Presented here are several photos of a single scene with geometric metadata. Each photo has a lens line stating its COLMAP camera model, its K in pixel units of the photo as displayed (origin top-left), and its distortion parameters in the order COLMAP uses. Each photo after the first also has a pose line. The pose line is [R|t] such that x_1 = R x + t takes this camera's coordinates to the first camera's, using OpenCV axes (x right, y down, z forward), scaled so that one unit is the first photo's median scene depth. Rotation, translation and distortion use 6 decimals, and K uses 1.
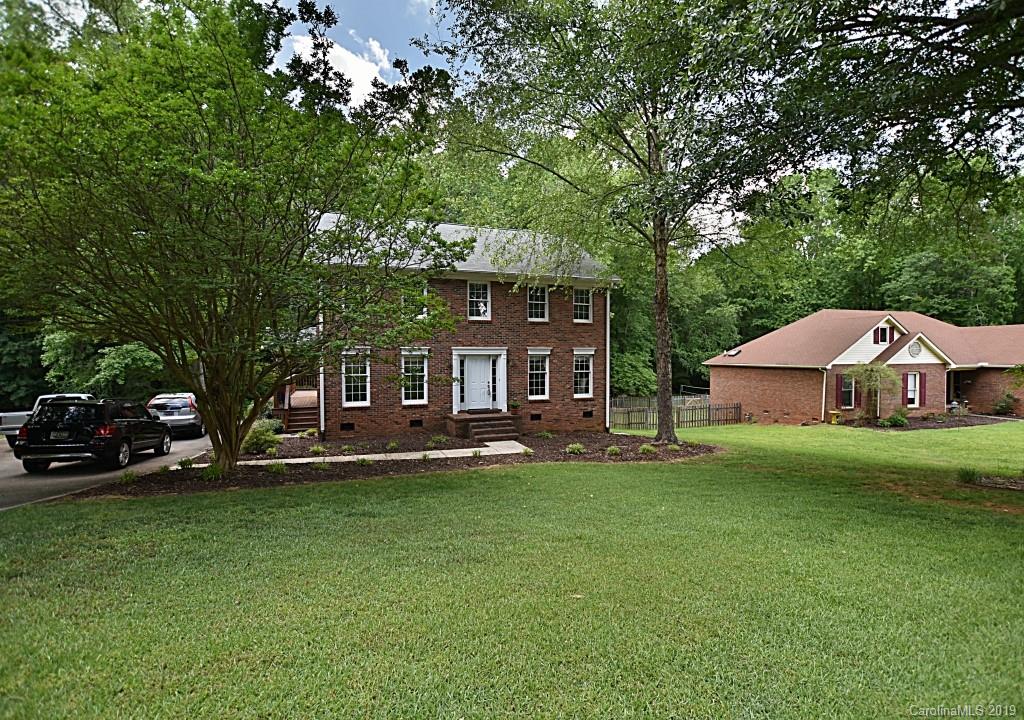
lens RADIAL K [[474.6, 0, 514.9], [0, 474.6, 363.2], [0, 0, 1]] dist [-0.029693, 0.003348]
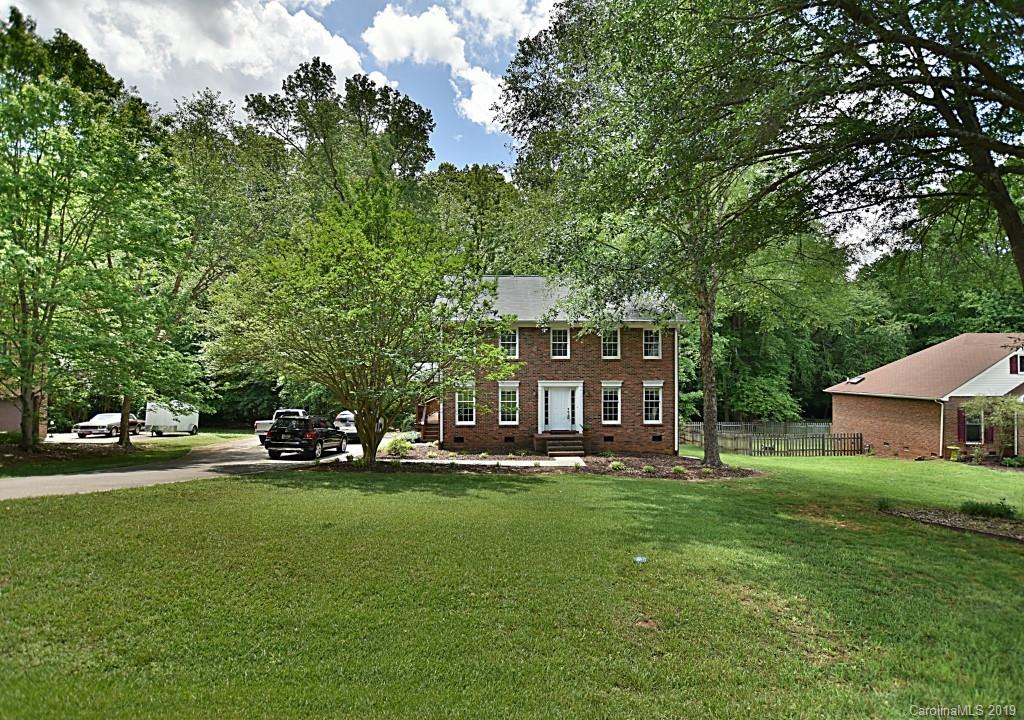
lens RADIAL K [[474.6, 0, 517.8], [0, 474.6, 363.0], [0, 0, 1]] dist [-0.029693, 0.003348]
pose [[0.947957, -0.004164, -0.318370, 0.212800], [-0.007380, 0.999358, -0.035045, -0.034748], [0.318311, 0.035571, 0.947319, -0.215466]]
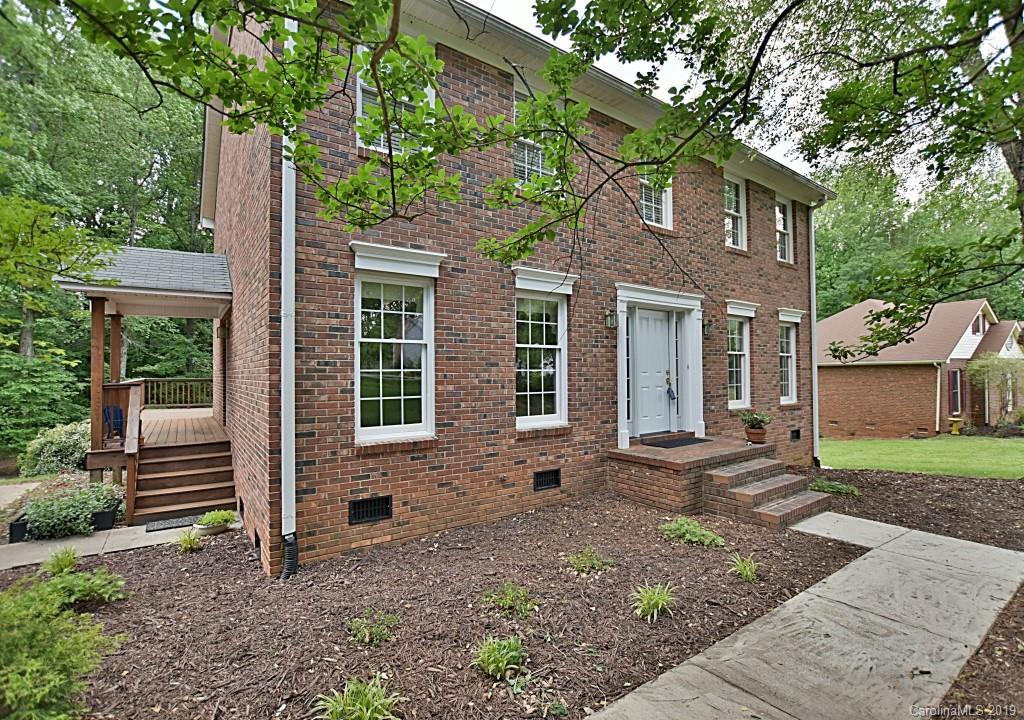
lens RADIAL K [[474.6, 0, 515.4], [0, 474.6, 362.5], [0, 0, 1]] dist [-0.029693, 0.003348]
pose [[0.967634, 0.001422, 0.252355, -0.302581], [0.008665, 0.999207, -0.038855, 0.046863], [-0.252210, 0.039784, 0.966854, 0.604433]]
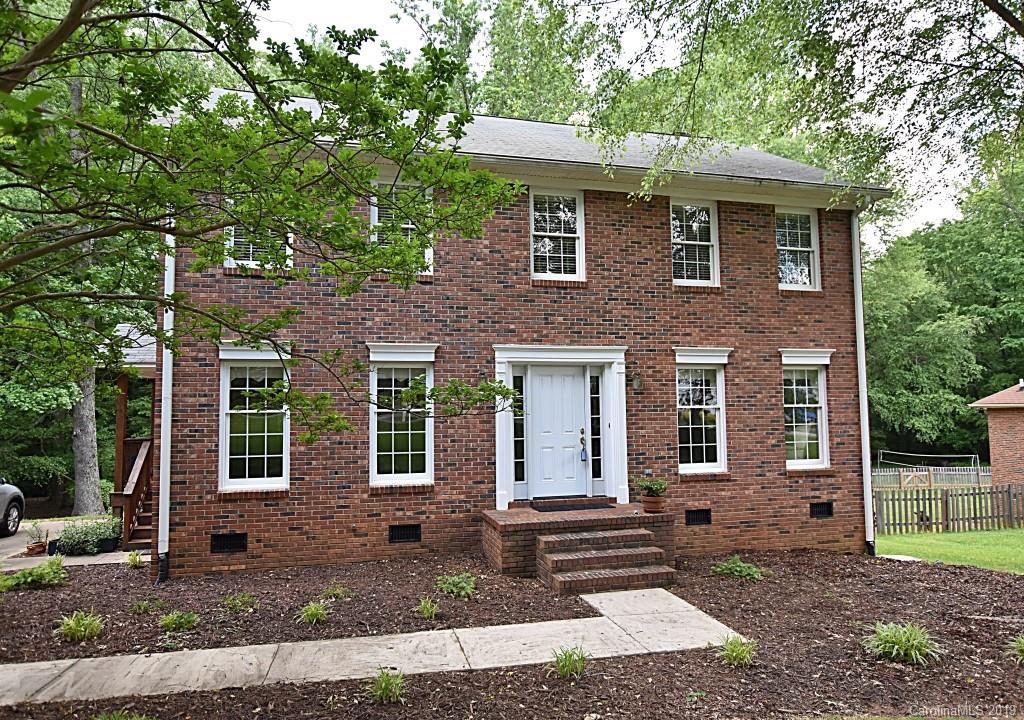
lens RADIAL K [[655.3, 0, 516.1], [0, 655.3, 363.0], [0, 0, 1]] dist [-0.010325, 0.003119]
pose [[0.993475, -0.017930, -0.112628, -0.047099], [0.007474, 0.995678, -0.092576, 0.033294], [0.113801, 0.091131, 0.989315, 0.421792]]
